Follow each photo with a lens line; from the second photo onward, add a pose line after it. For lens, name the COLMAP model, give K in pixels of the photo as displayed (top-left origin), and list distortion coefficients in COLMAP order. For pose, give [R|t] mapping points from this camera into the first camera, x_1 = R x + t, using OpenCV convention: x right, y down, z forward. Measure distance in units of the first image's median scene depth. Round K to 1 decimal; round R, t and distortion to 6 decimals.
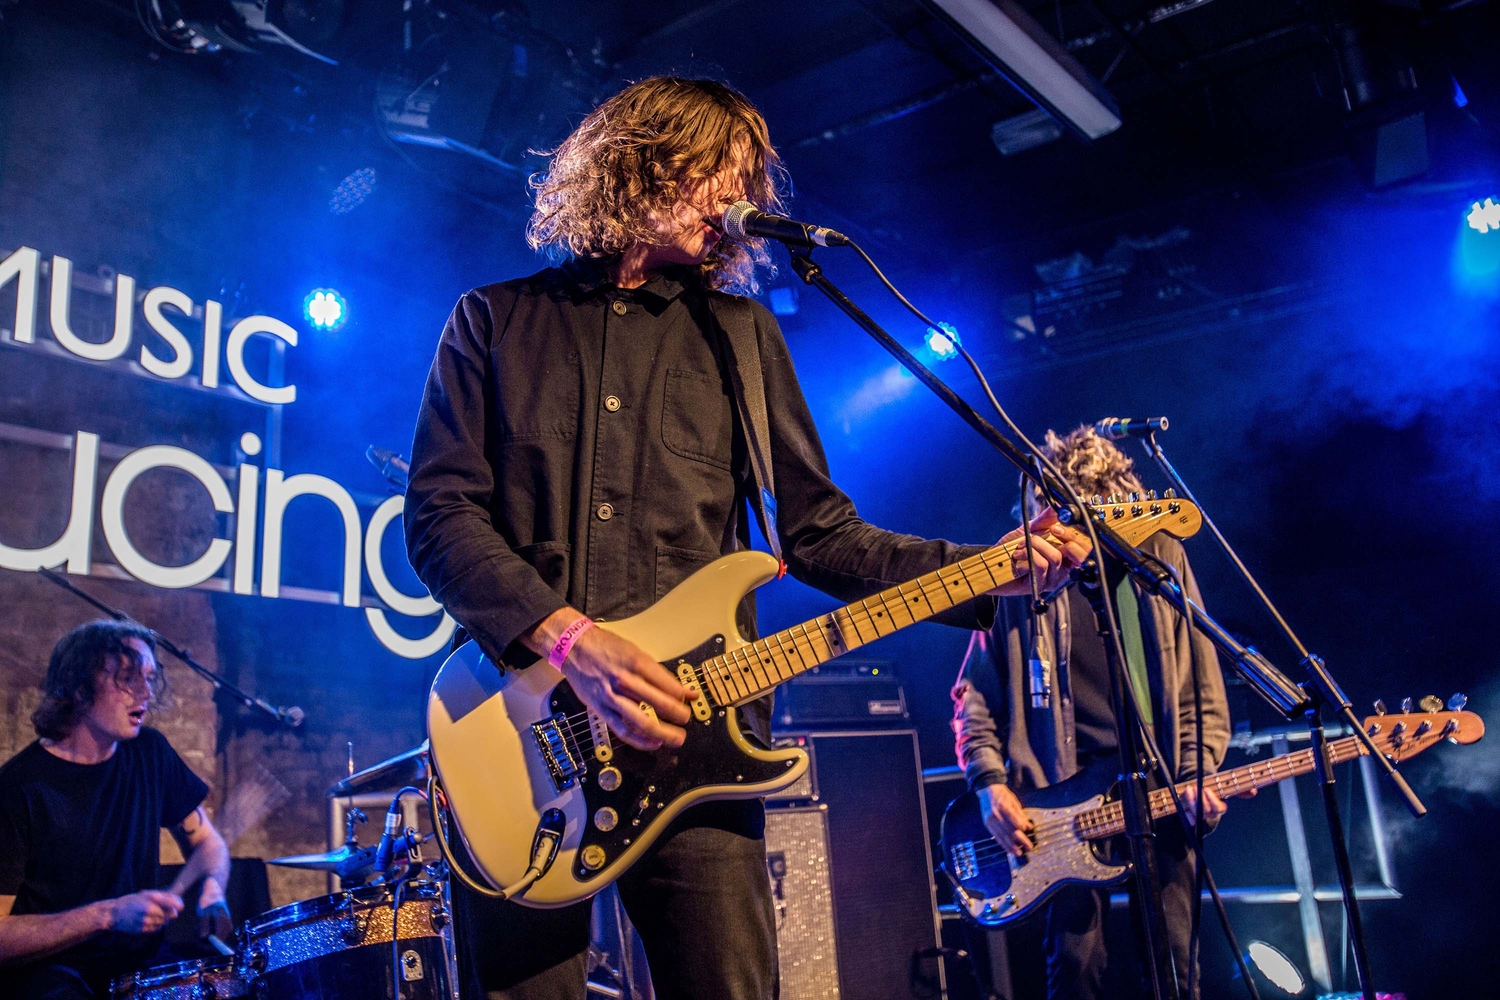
lens RADIAL K [[1428.4, 0, 759.1], [0, 1428.4, 491.9], [0, 0, 1]] dist [0.025627, 0.000000]
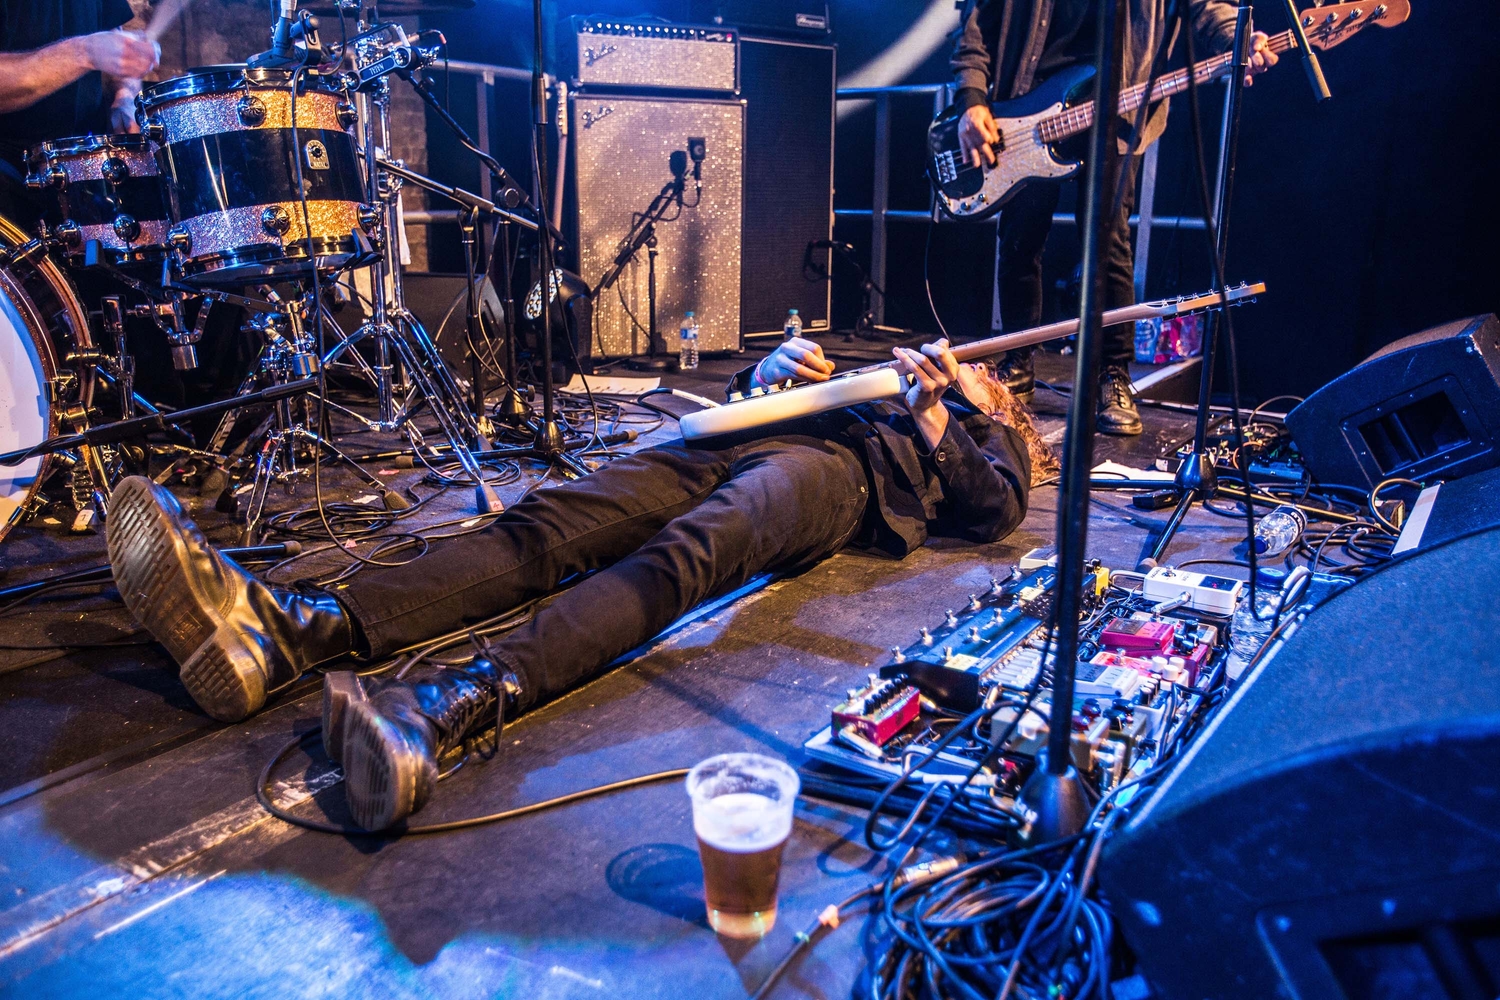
lens RADIAL K [[1141.2, 0, 755.5], [0, 1141.2, 487.9], [0, 0, 1]] dist [-0.030882, 0.014816]
pose [[0.994030, 0.077022, 0.077274, 0.010146], [-0.104660, 0.873245, 0.475909, 0.070084], [-0.030824, -0.481156, 0.876093, 0.105690]]
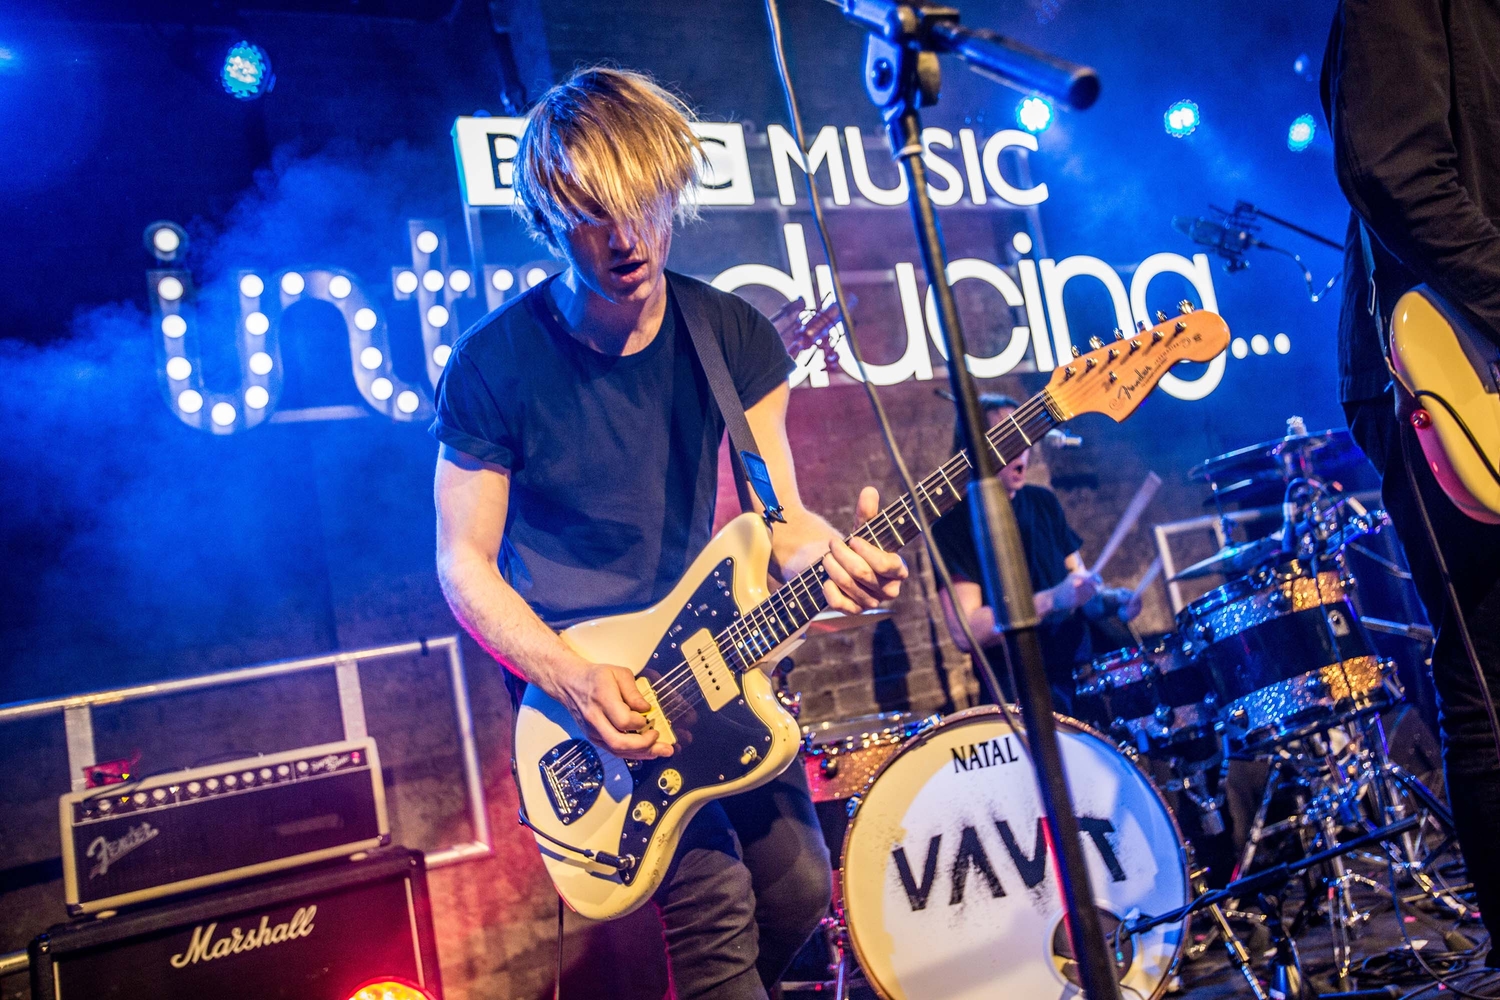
lens RADIAL K [[1350.6, 0, 798.5], [0, 1350.6, 462.4], [0, 0, 1]] dist [0.008561, 0.029540]
pose [[0.882332, -0.175529, -0.436670, -0.069713], [0.234816, 0.968295, 0.085240, 0.002545], [0.407863, -0.177747, 0.895574, -0.082654]]
